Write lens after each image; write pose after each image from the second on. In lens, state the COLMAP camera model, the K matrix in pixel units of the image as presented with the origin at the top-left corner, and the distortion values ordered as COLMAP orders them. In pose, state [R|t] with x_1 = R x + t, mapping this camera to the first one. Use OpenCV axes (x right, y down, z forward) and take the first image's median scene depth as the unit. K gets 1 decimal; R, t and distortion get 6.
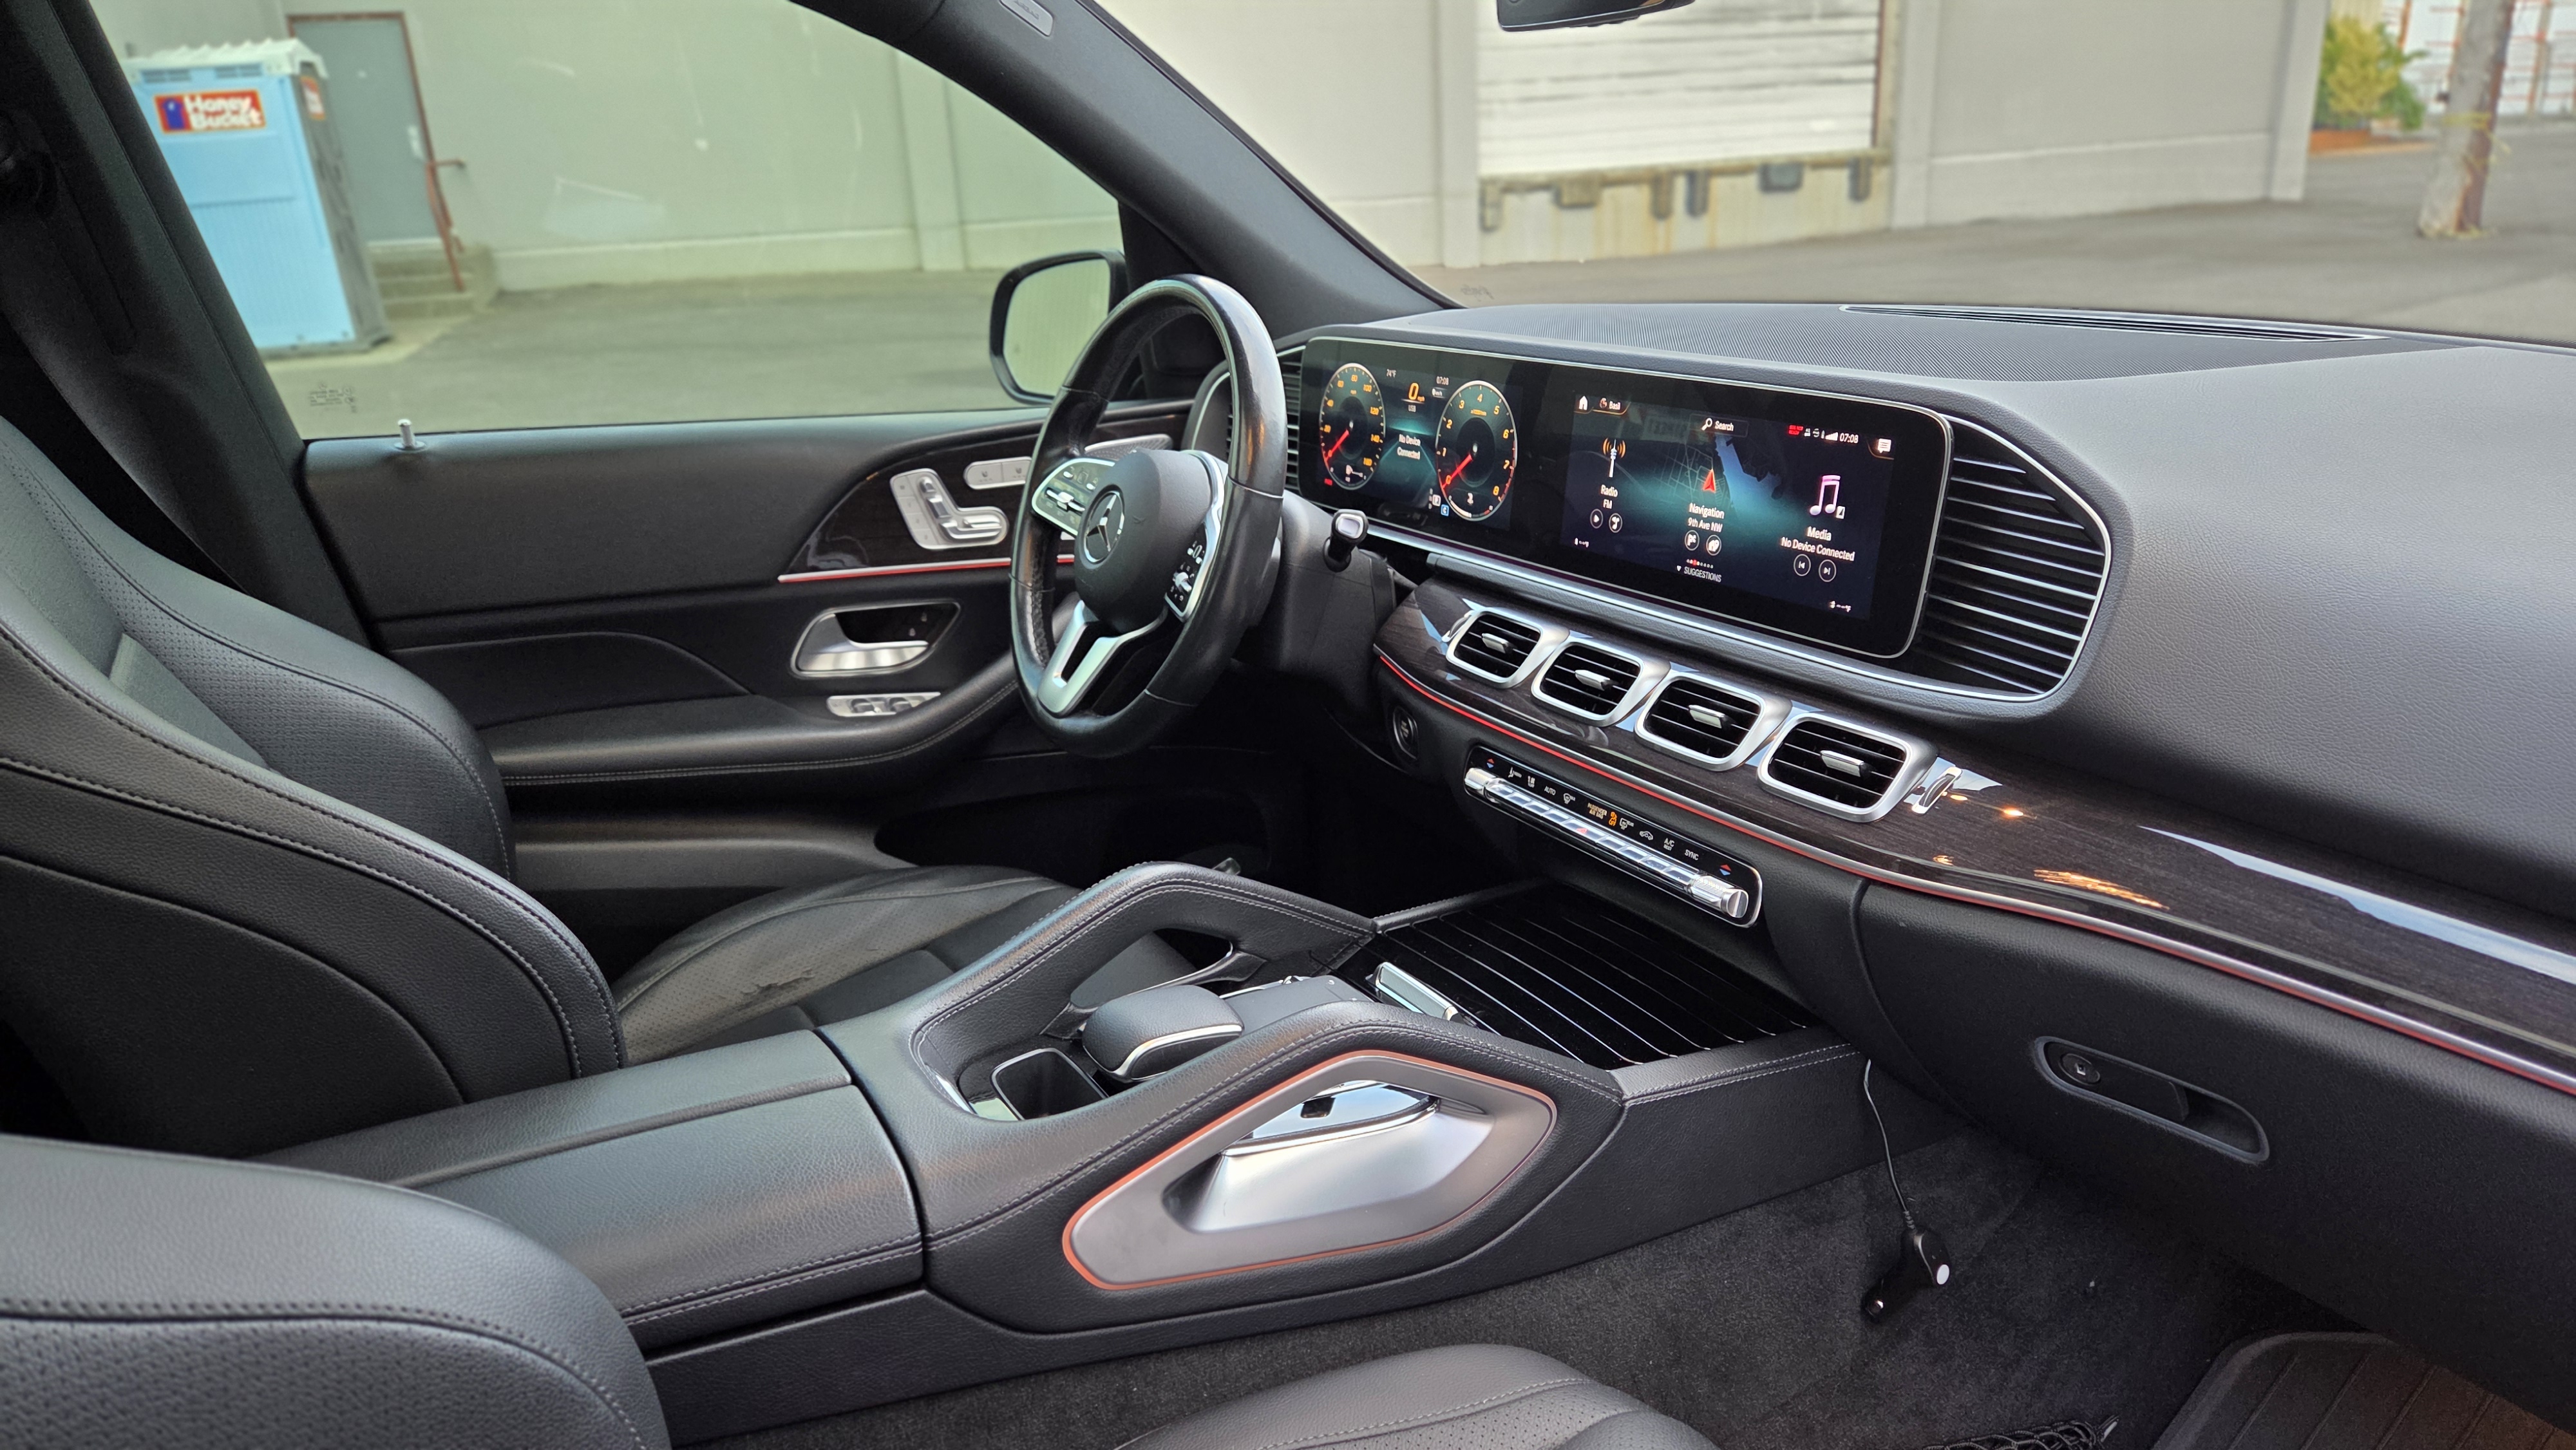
lens RADIAL K [[1730.6, 0, 1286.9], [0, 1730.6, 724.6], [0, 0, 1]] dist [0.002088, 0.000203]
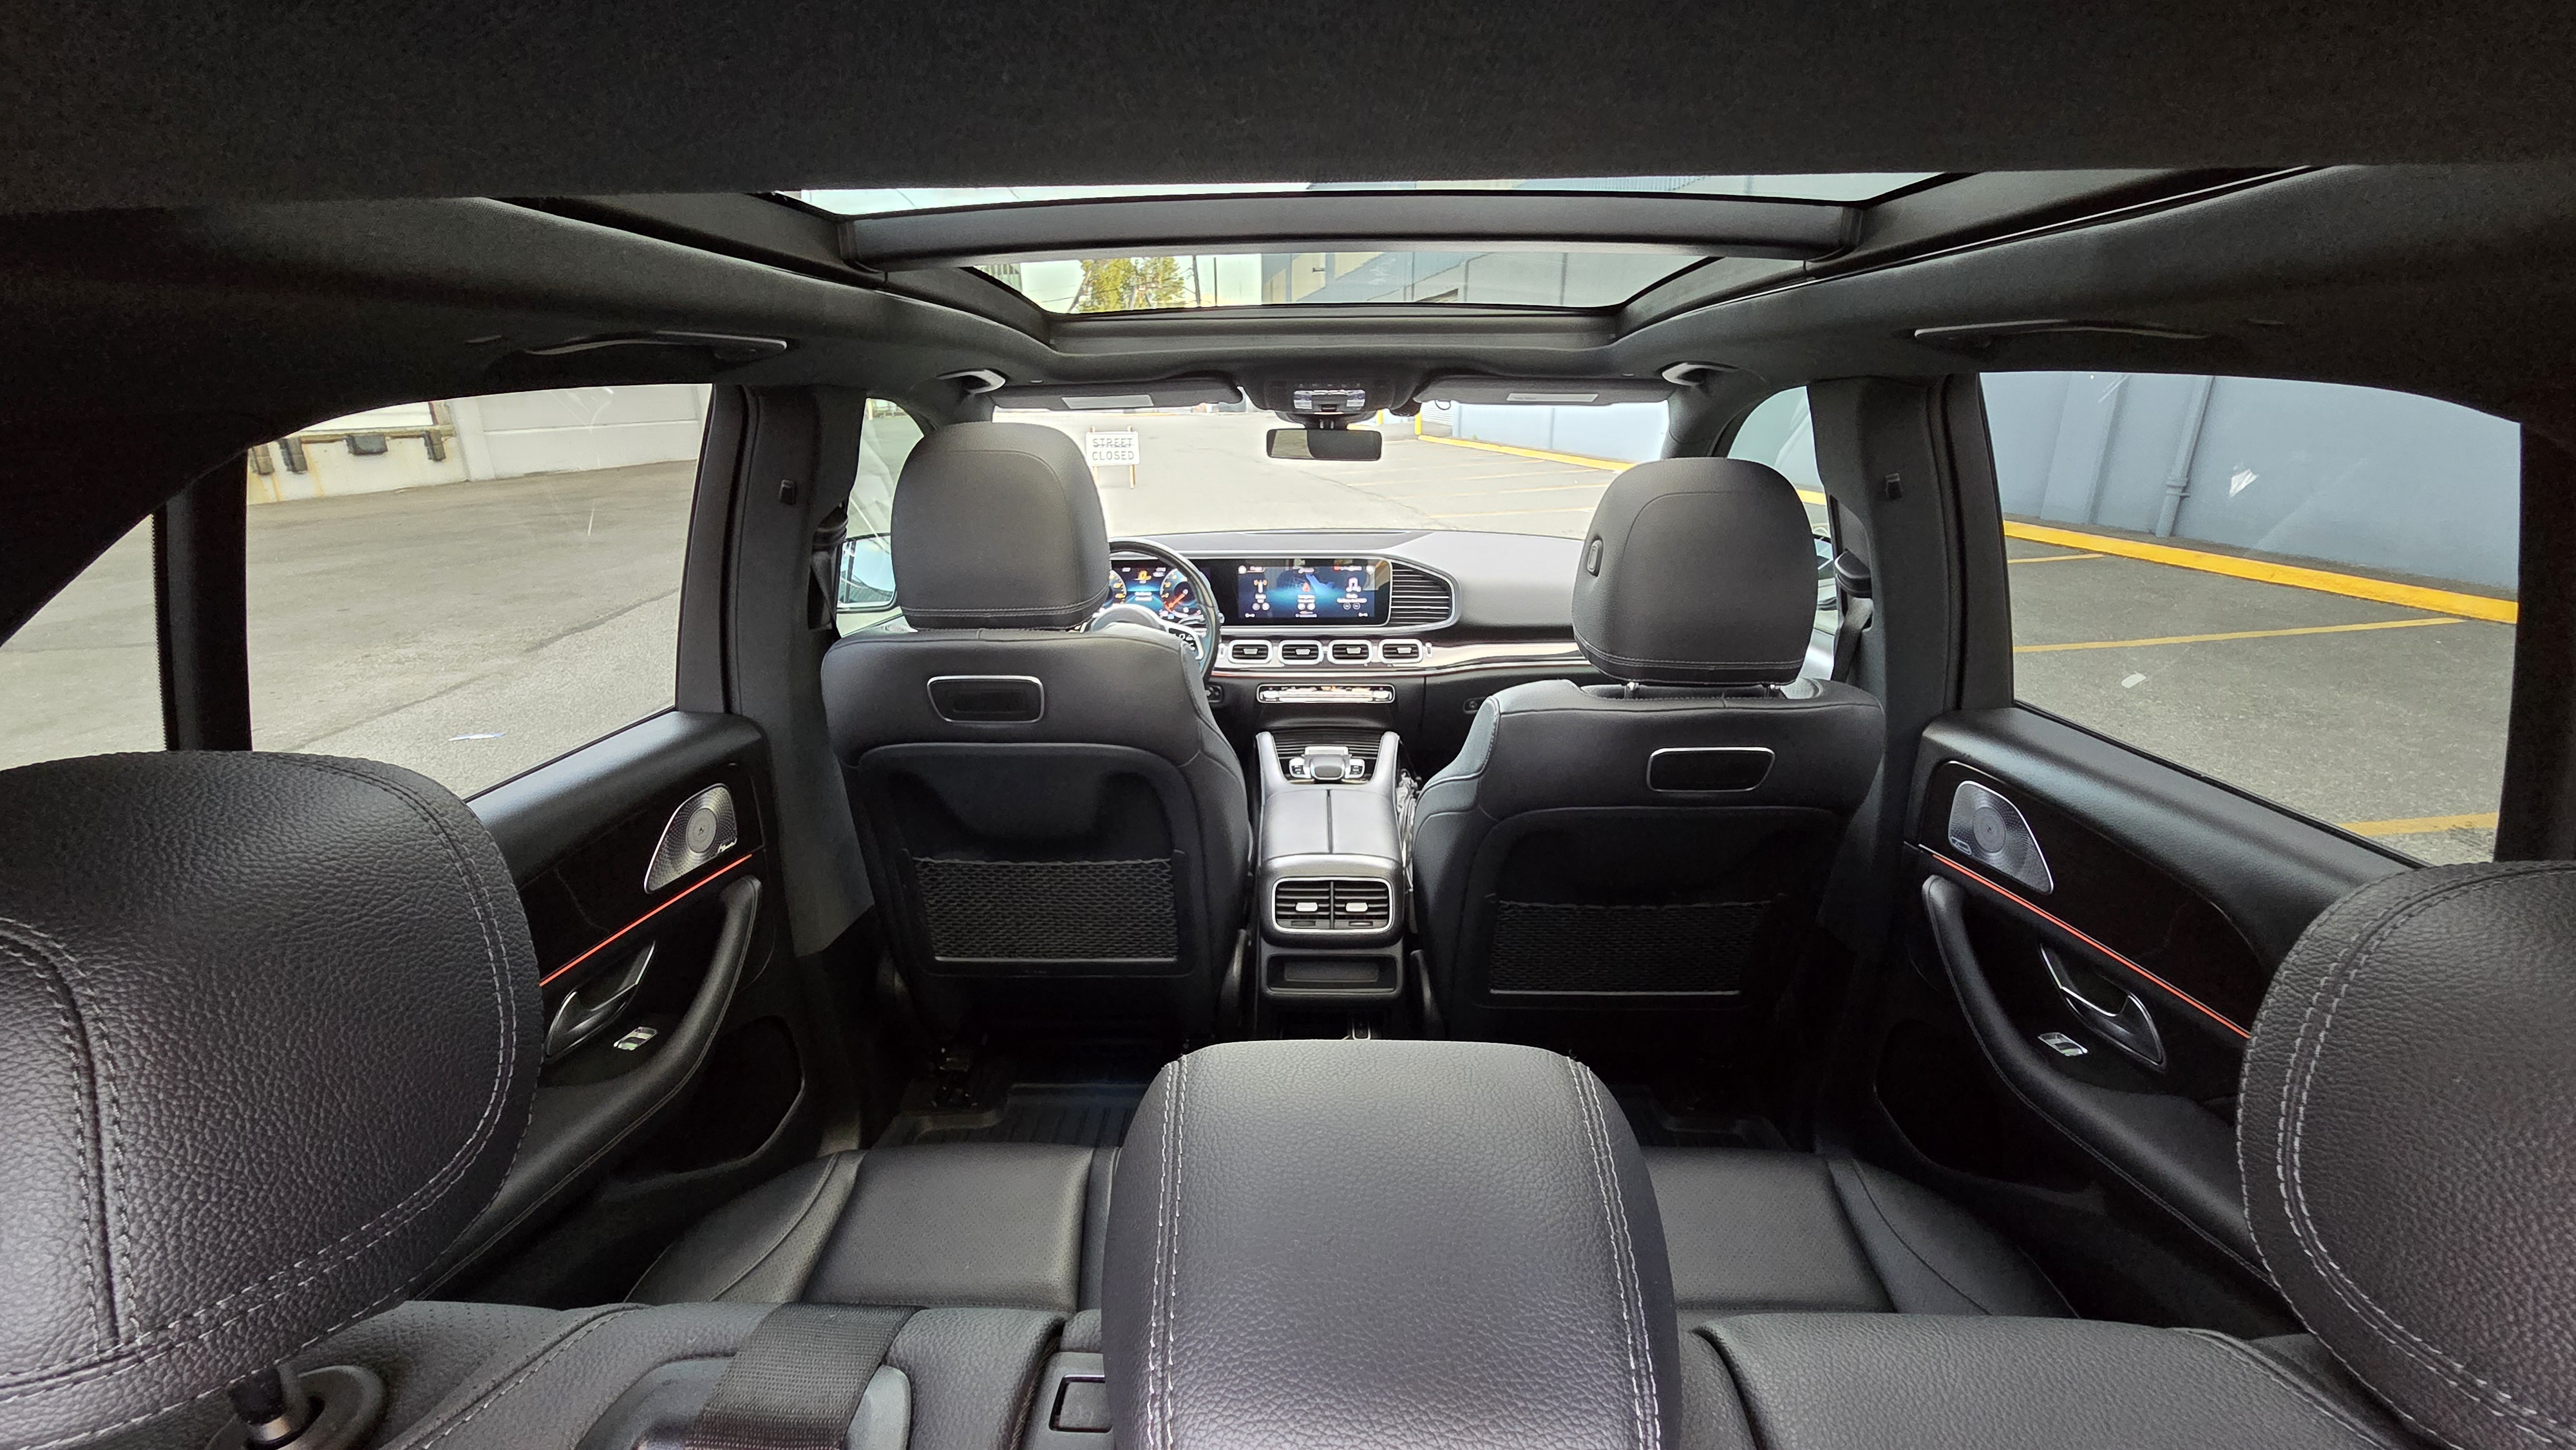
lens RADIAL K [[974.6, 0, 1287.0], [0, 974.6, 725.3], [0, 0, 1]] dist [0.000769, 0.000062]
pose [[0.500724, -0.231116, 0.834183, -1.281692], [0.252046, 0.960867, 0.114922, -0.103525], [-0.828099, 0.152708, 0.539381, 0.071335]]
